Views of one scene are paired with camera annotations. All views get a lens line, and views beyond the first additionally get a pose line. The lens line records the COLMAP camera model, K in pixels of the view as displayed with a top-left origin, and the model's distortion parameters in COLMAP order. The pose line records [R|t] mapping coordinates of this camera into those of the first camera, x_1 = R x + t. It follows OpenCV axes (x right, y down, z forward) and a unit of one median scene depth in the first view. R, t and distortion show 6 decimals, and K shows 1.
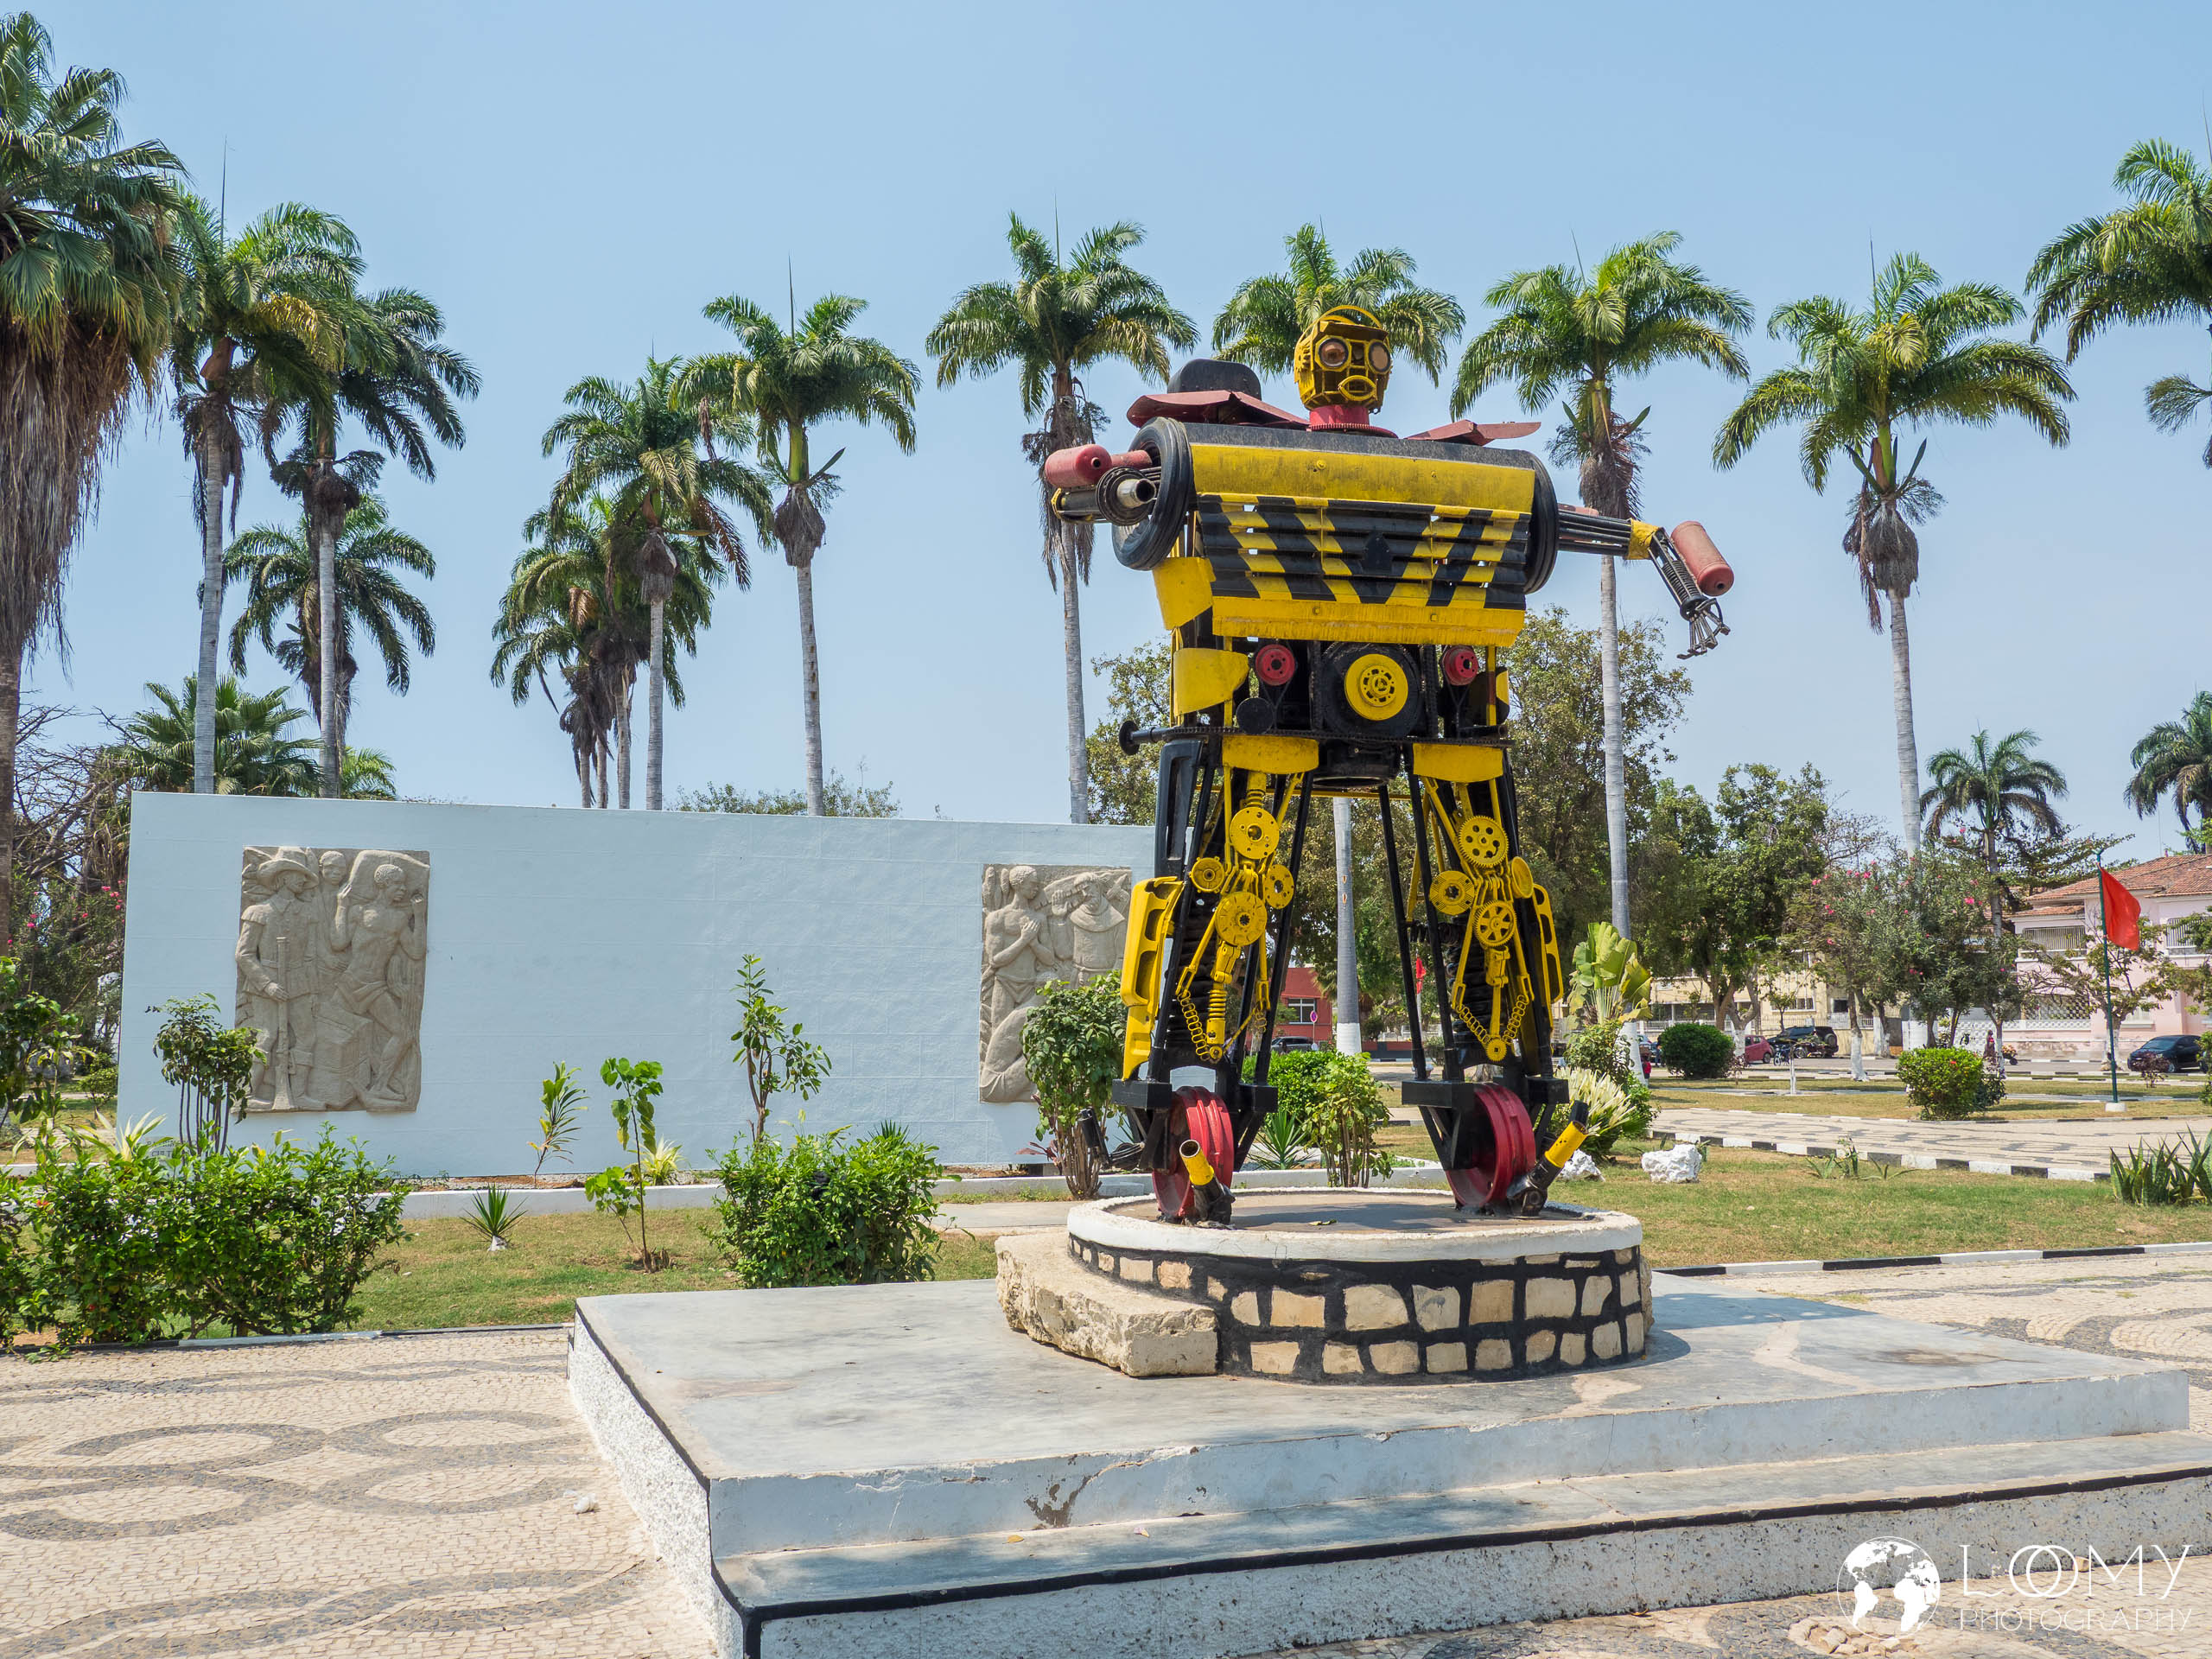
lens RADIAL K [[2054.6, 0, 1106.1], [0, 2054.6, 847.0], [0, 0, 1]] dist [0.010120, 0.000000]
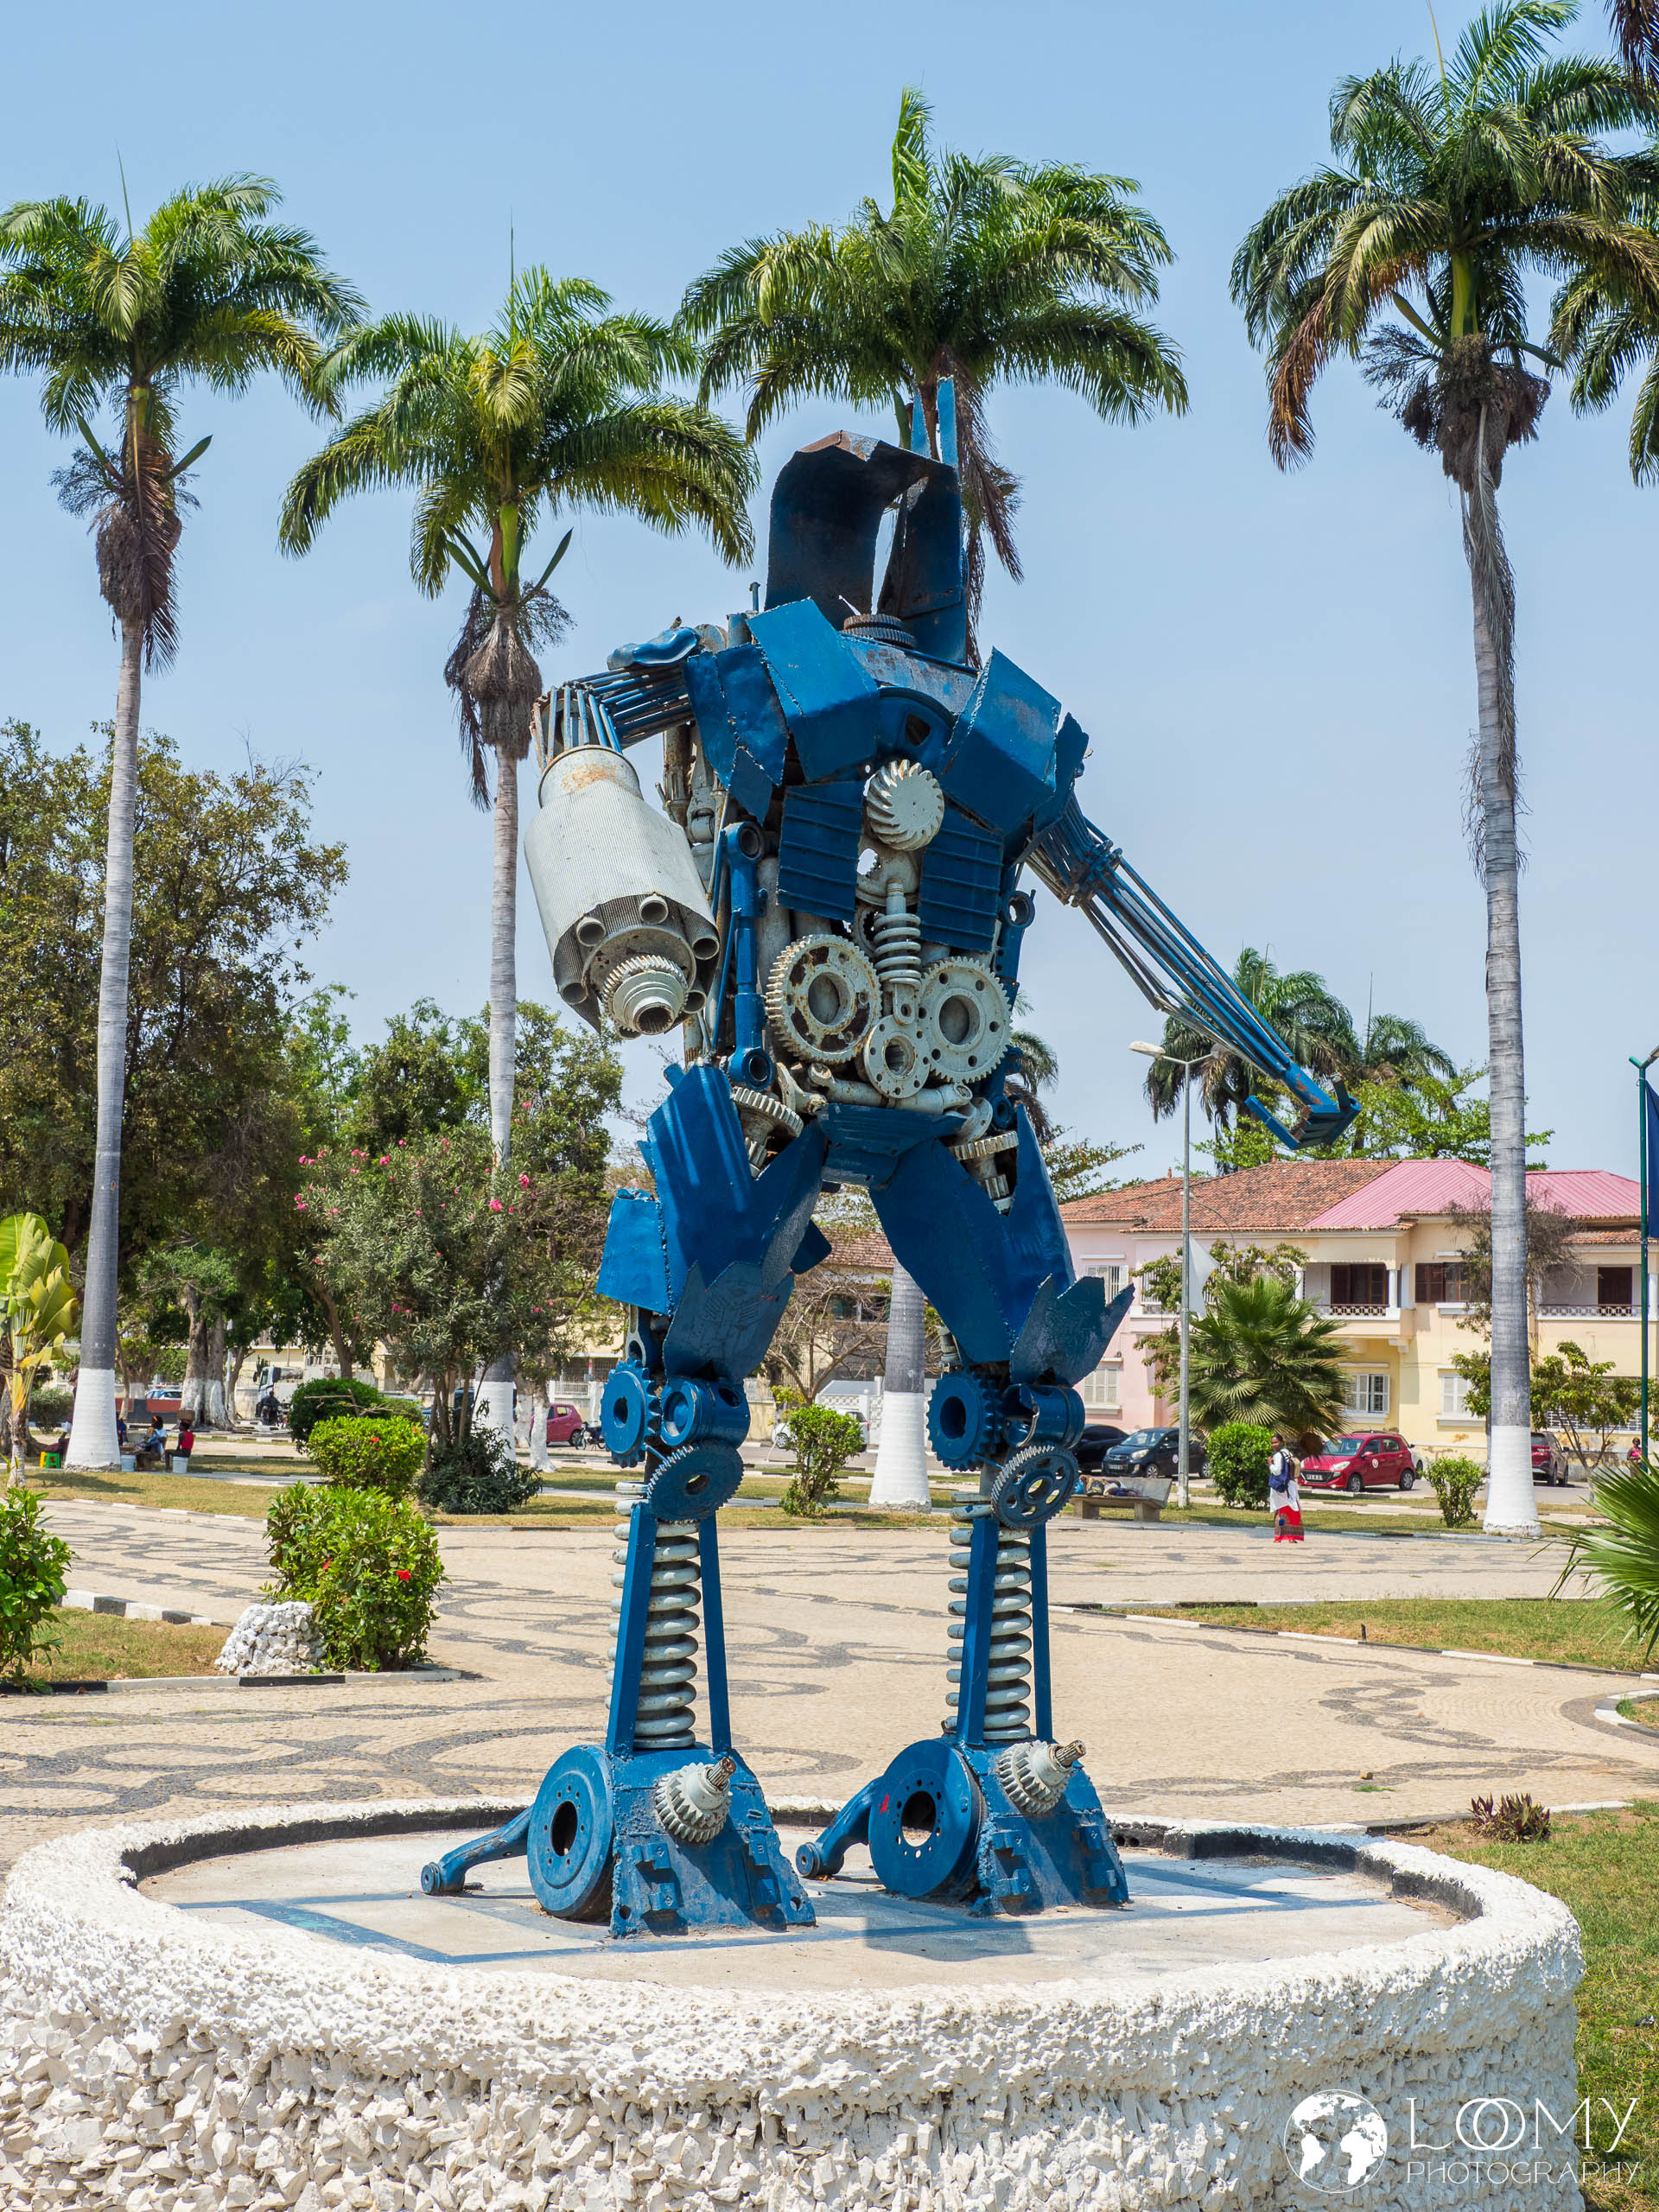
lens RADIAL K [[3111.0, 0, 830.0], [0, 3111.0, 1093.5], [0, 0, 1]] dist [0.072309, 0.000000]
pose [[0.958701, 0.065895, 0.276677, 0.188210], [-0.064441, 0.997818, -0.014355, -0.002541], [-0.277020, -0.004067, 0.960856, -0.018919]]
